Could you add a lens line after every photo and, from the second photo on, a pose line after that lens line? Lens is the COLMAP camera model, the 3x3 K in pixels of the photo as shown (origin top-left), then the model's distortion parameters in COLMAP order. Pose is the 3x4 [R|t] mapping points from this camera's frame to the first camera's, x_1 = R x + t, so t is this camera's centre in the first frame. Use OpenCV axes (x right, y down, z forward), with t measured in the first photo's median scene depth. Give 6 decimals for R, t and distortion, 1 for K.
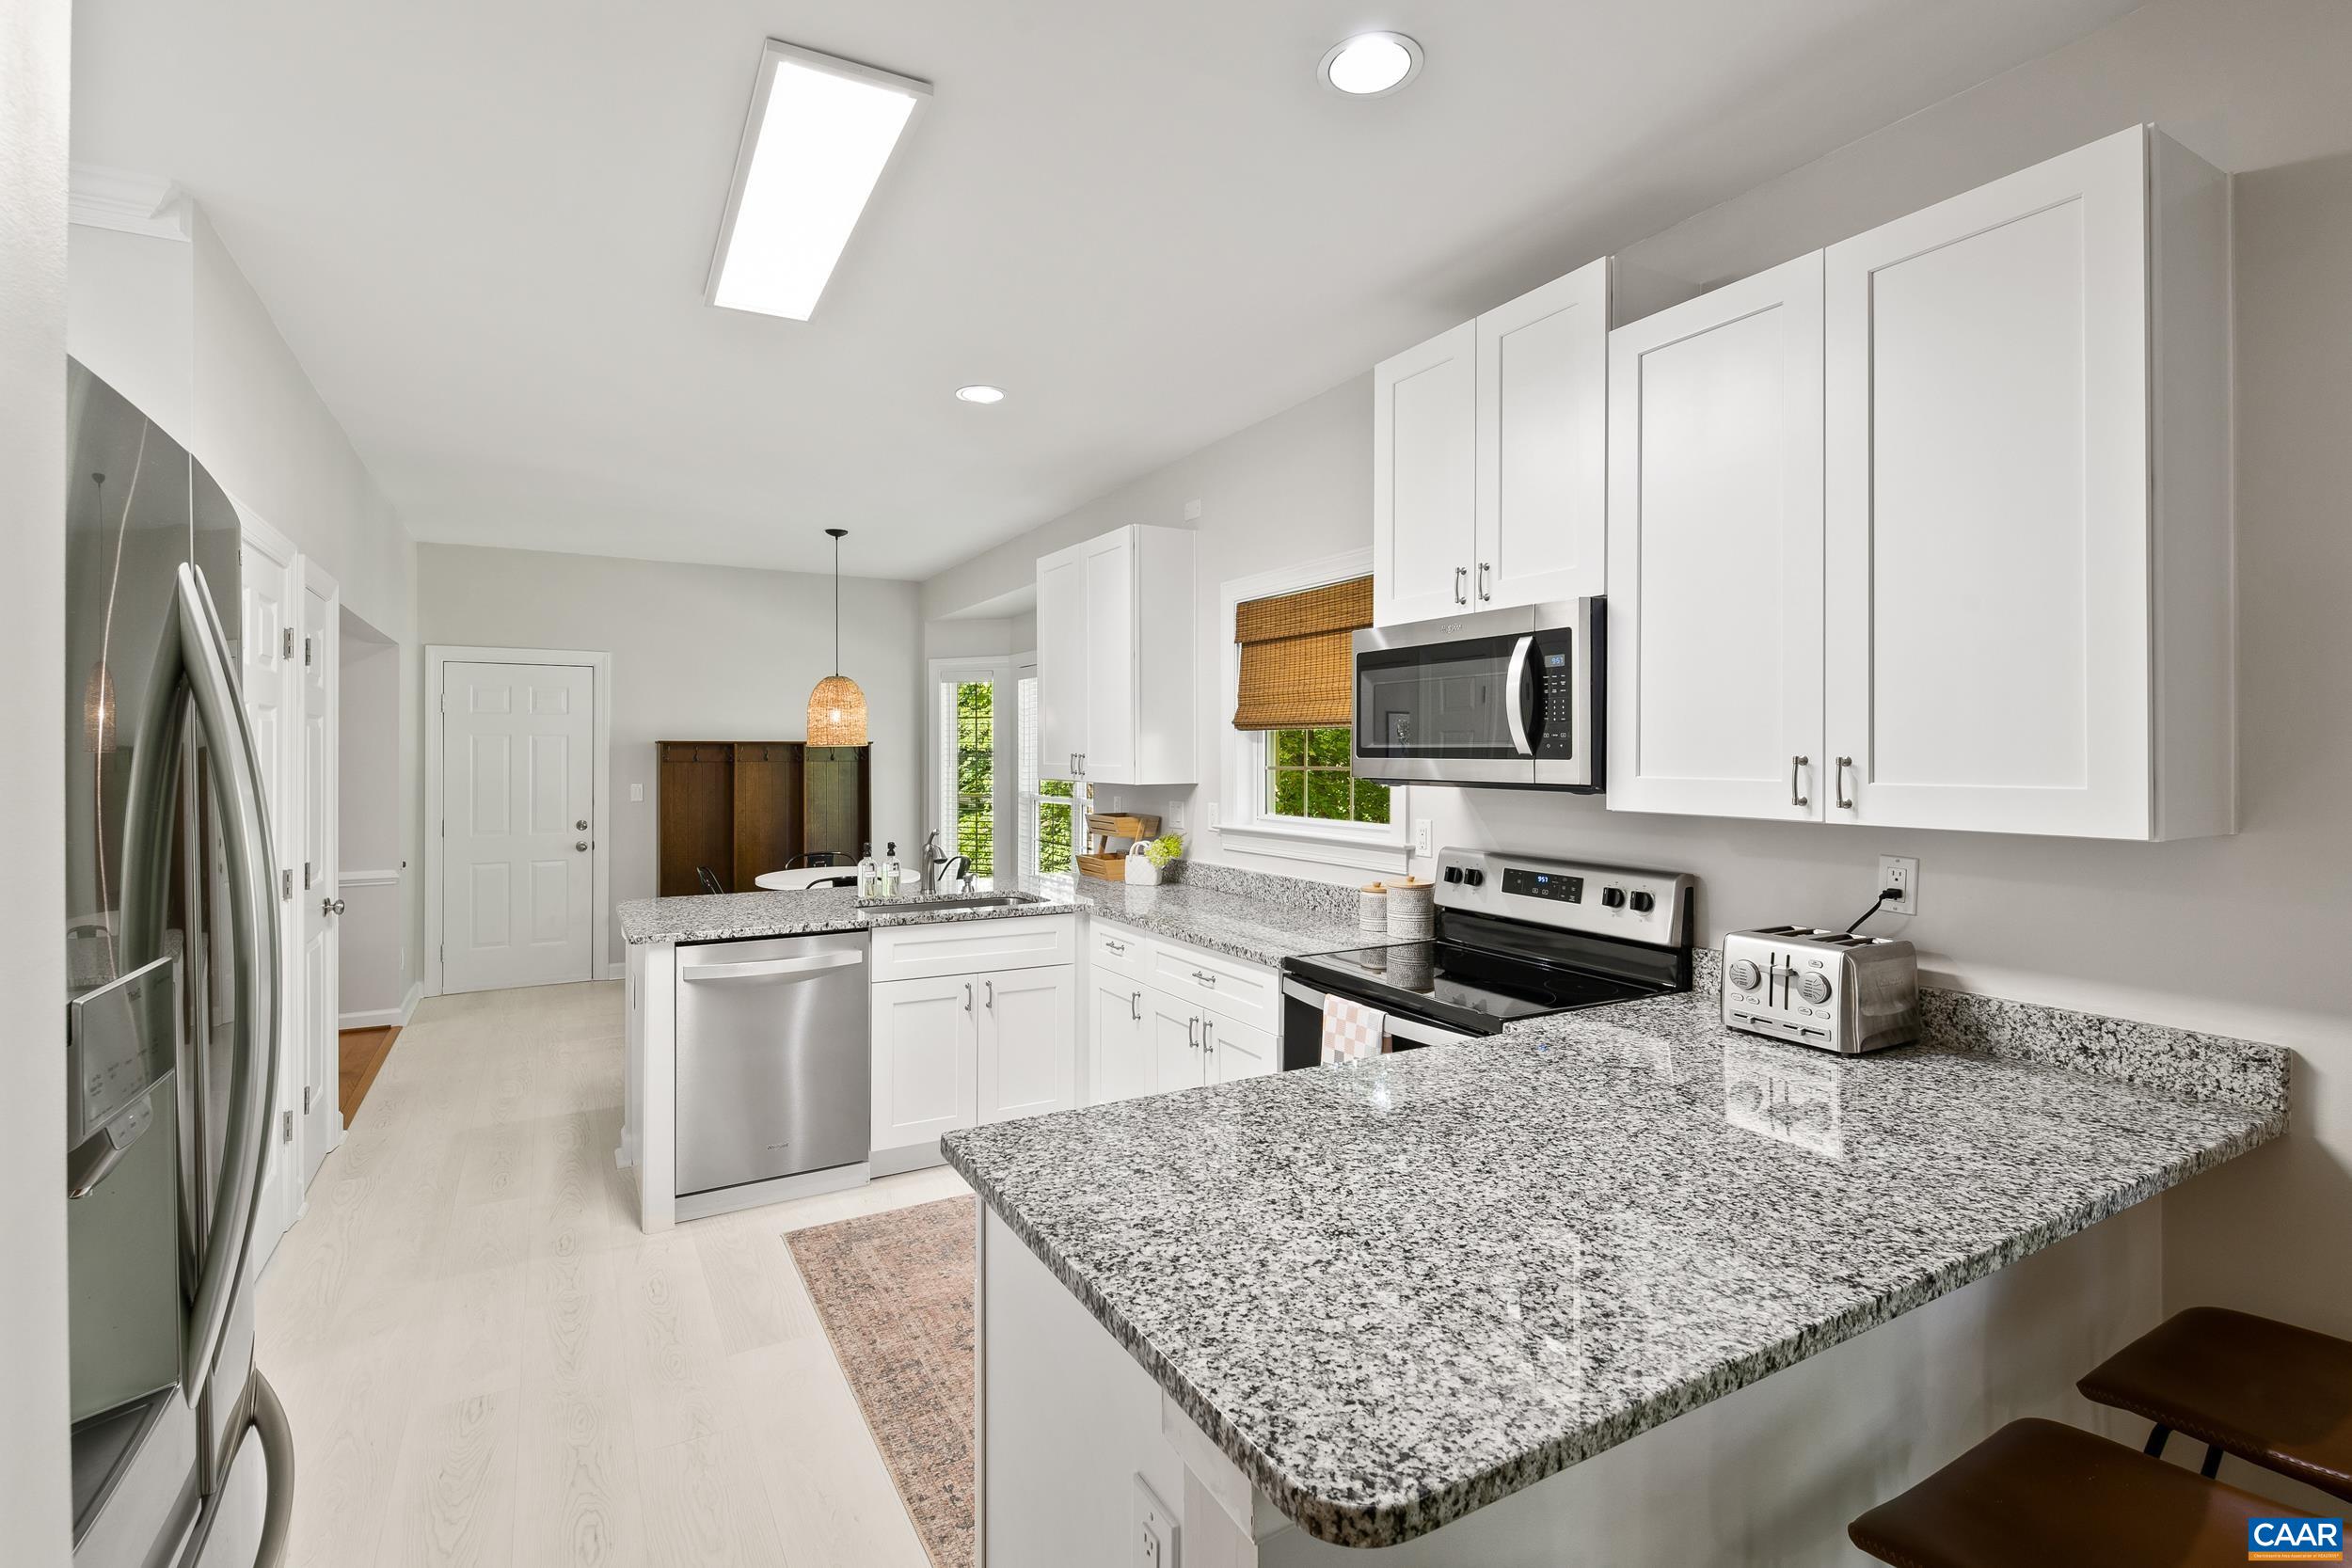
lens RADIAL K [[1012.6, 0, 1182.0], [0, 1012.6, 755.2], [0, 0, 1]] dist [0.003059, -0.000272]
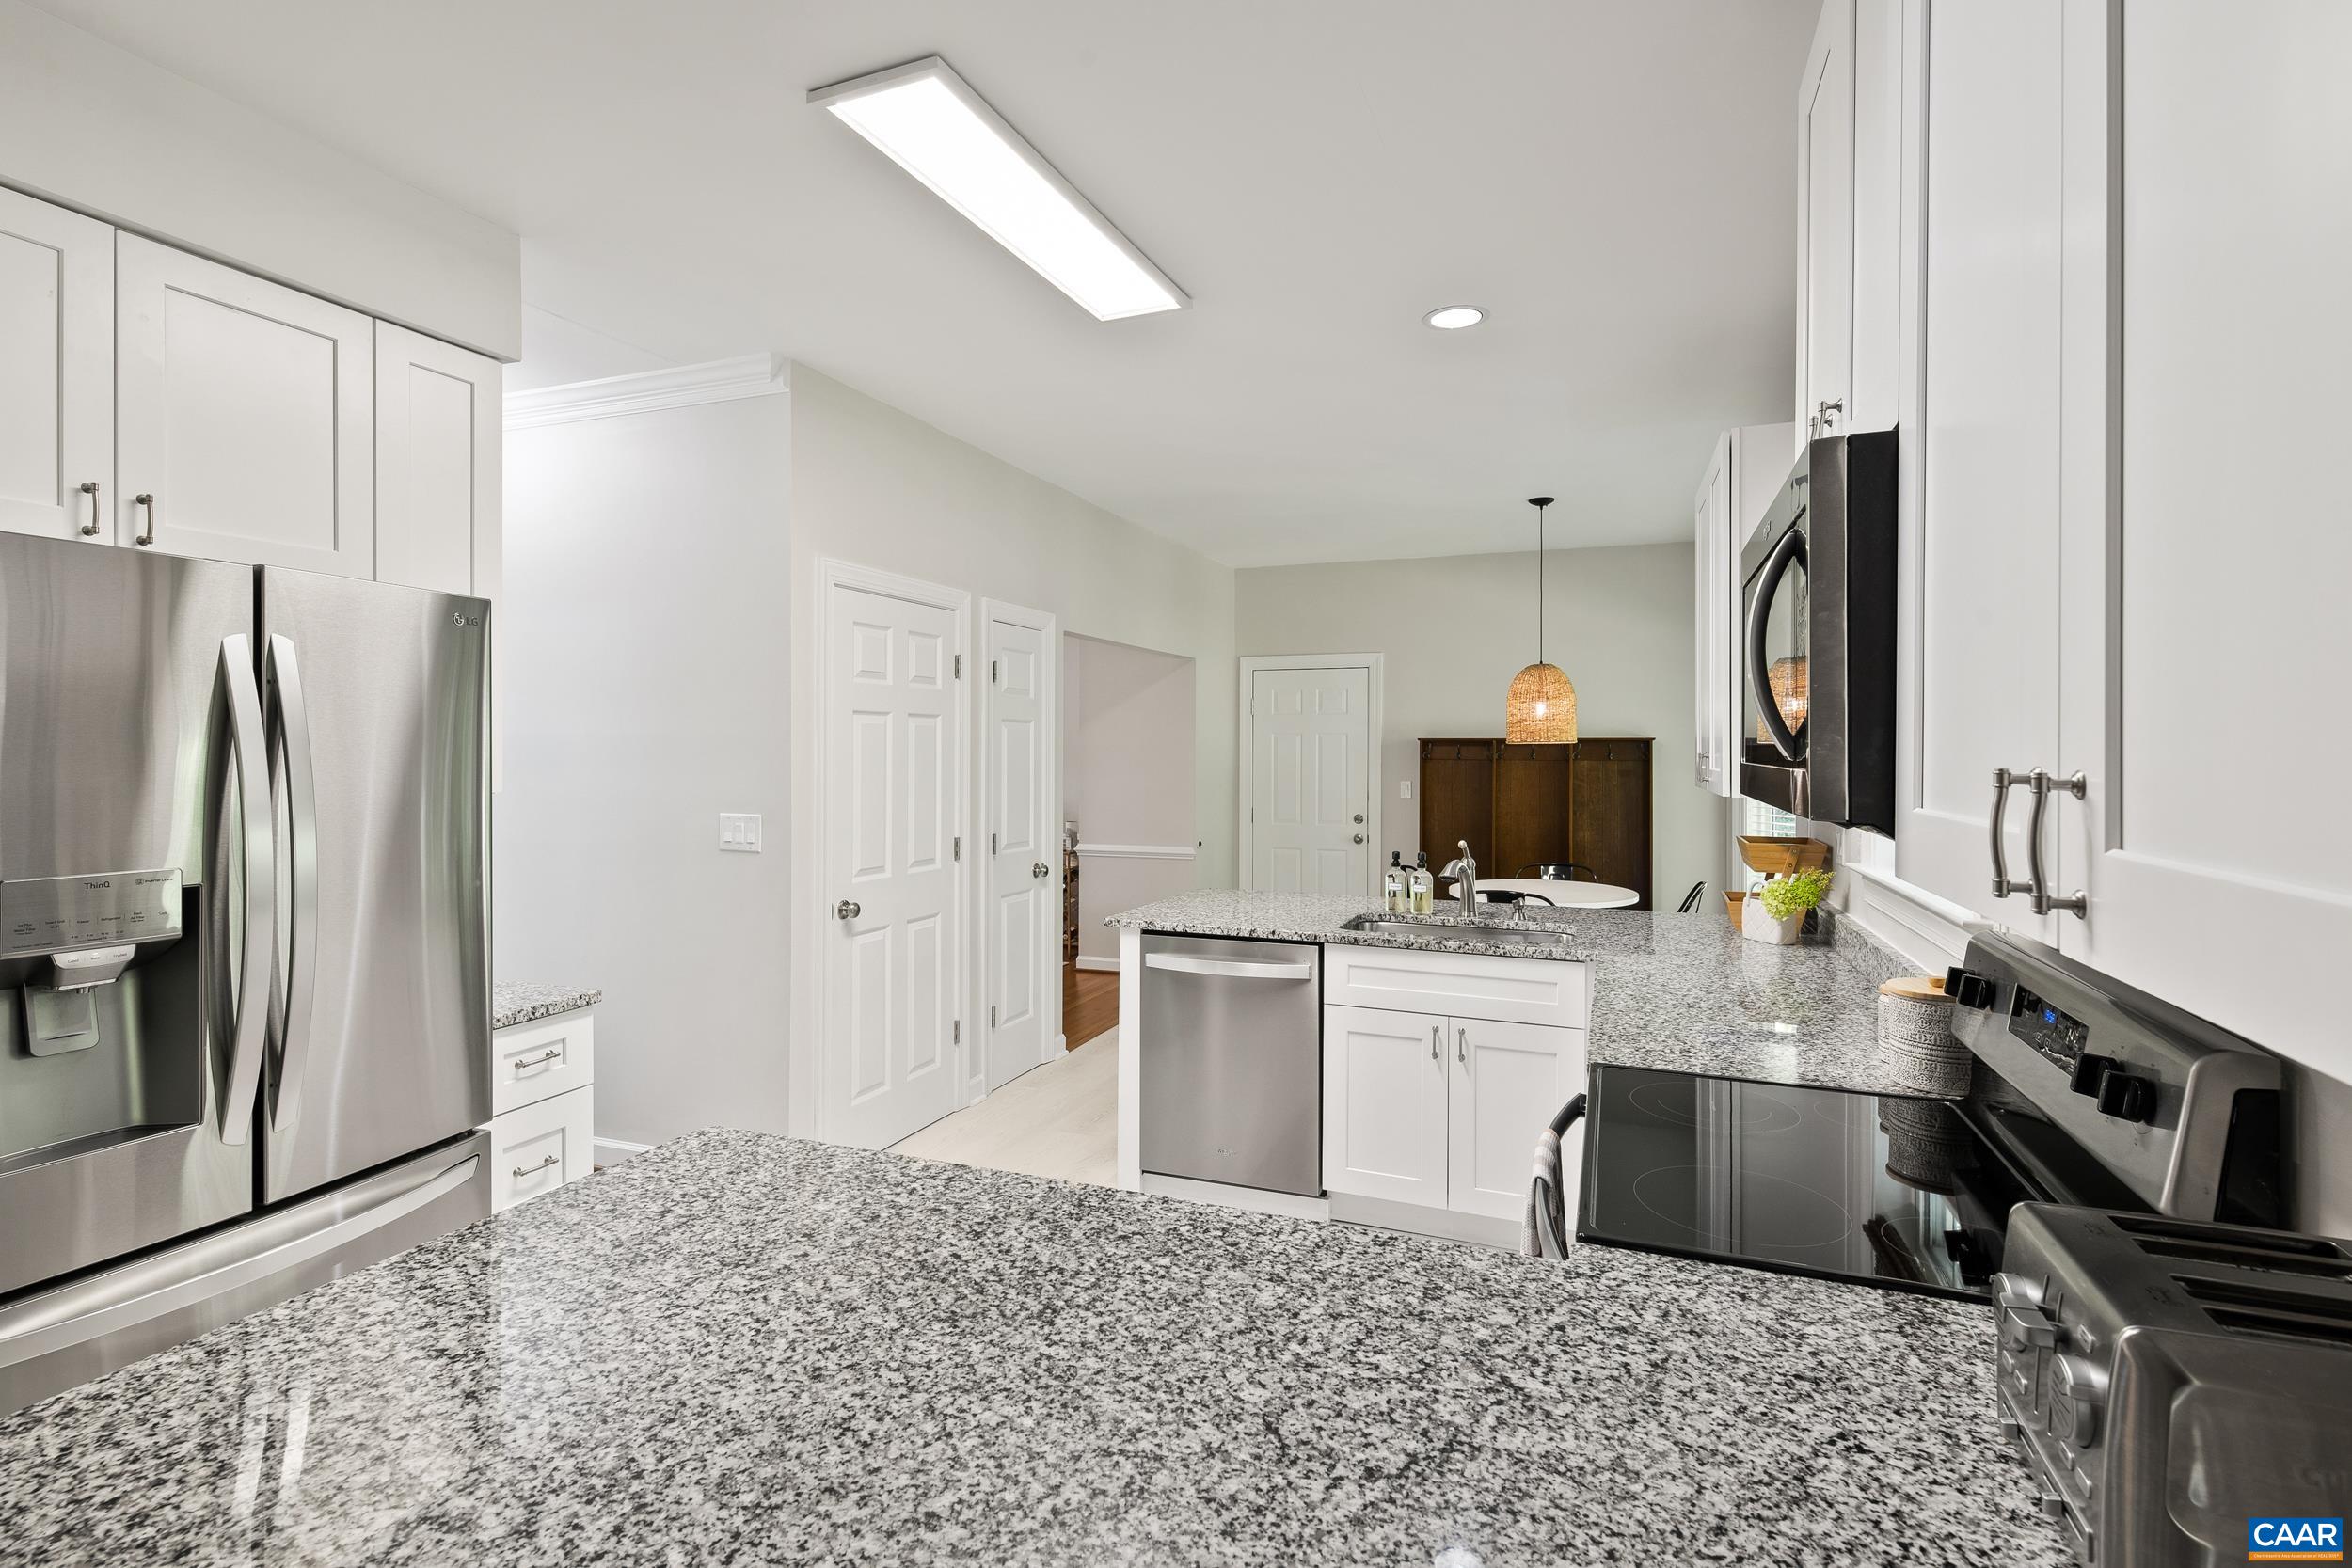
lens RADIAL K [[1108.9, 0, 1179.7], [0, 1108.9, 754.3], [0, 0, 1]] dist [0.022782, -0.011482]
pose [[0.654262, 0.006043, -0.756244, 0.831468], [-0.005313, 0.999980, 0.003394, -0.004849], [0.756249, 0.001798, 0.654281, 0.567717]]
